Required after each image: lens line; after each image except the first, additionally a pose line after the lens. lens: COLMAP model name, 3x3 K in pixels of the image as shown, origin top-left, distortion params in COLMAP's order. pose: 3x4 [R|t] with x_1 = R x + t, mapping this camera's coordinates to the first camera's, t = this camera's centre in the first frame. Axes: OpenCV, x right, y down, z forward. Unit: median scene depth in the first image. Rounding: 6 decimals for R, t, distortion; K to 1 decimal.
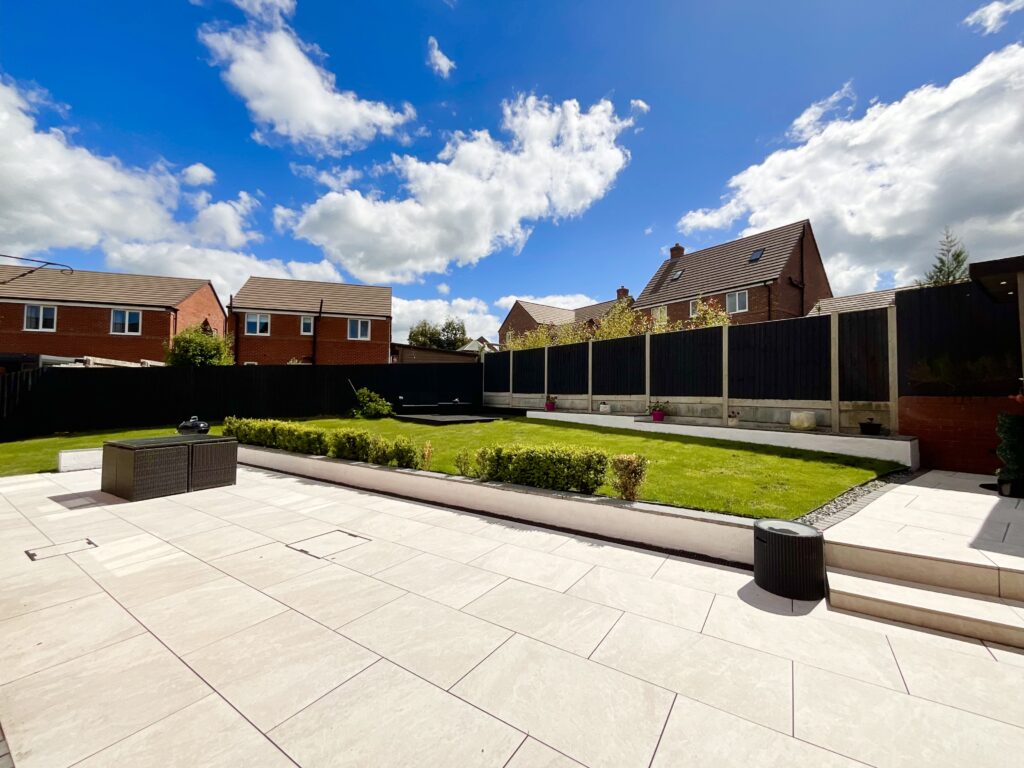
lens RADIAL K [[416.4, 0, 512.0], [0, 416.4, 388.0], [0, 0, 1]] dist [-0.002933, -0.000040]
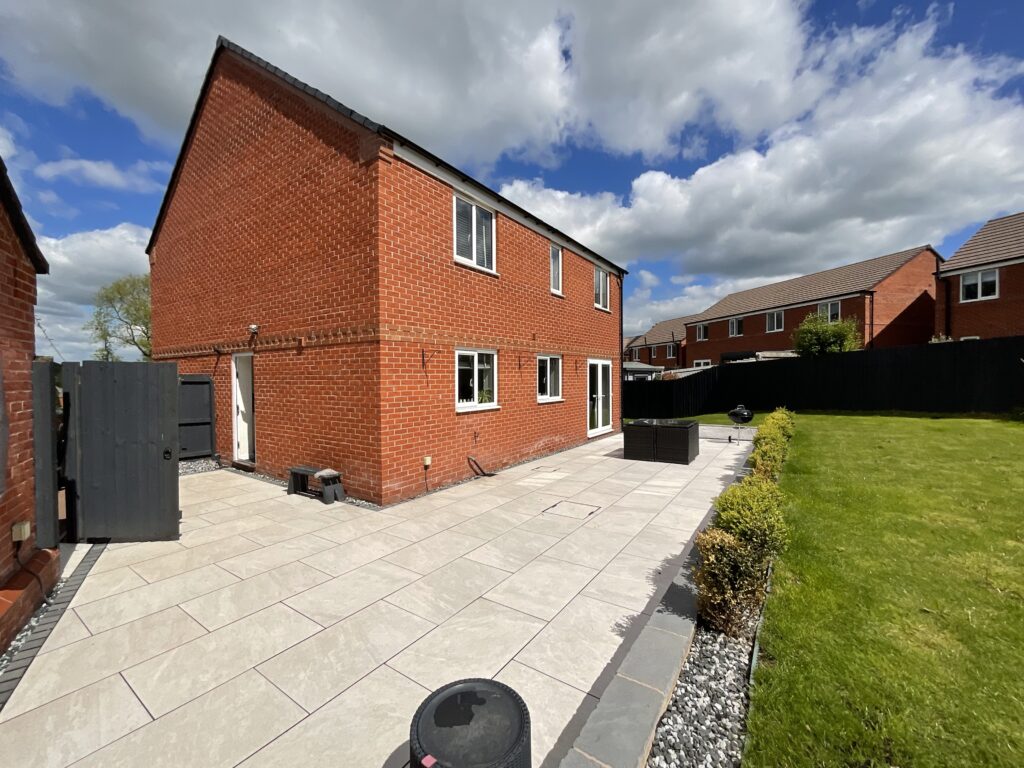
lens RADIAL K [[416.4, 0, 511.9], [0, 416.4, 383.3], [0, 0, 1]] dist [-0.002933, -0.000040]
pose [[-0.012527, 0.007640, -0.999892, 0.890429], [0.033180, 0.999423, 0.007220, -0.048569], [0.999371, -0.033086, -0.012774, 0.828279]]
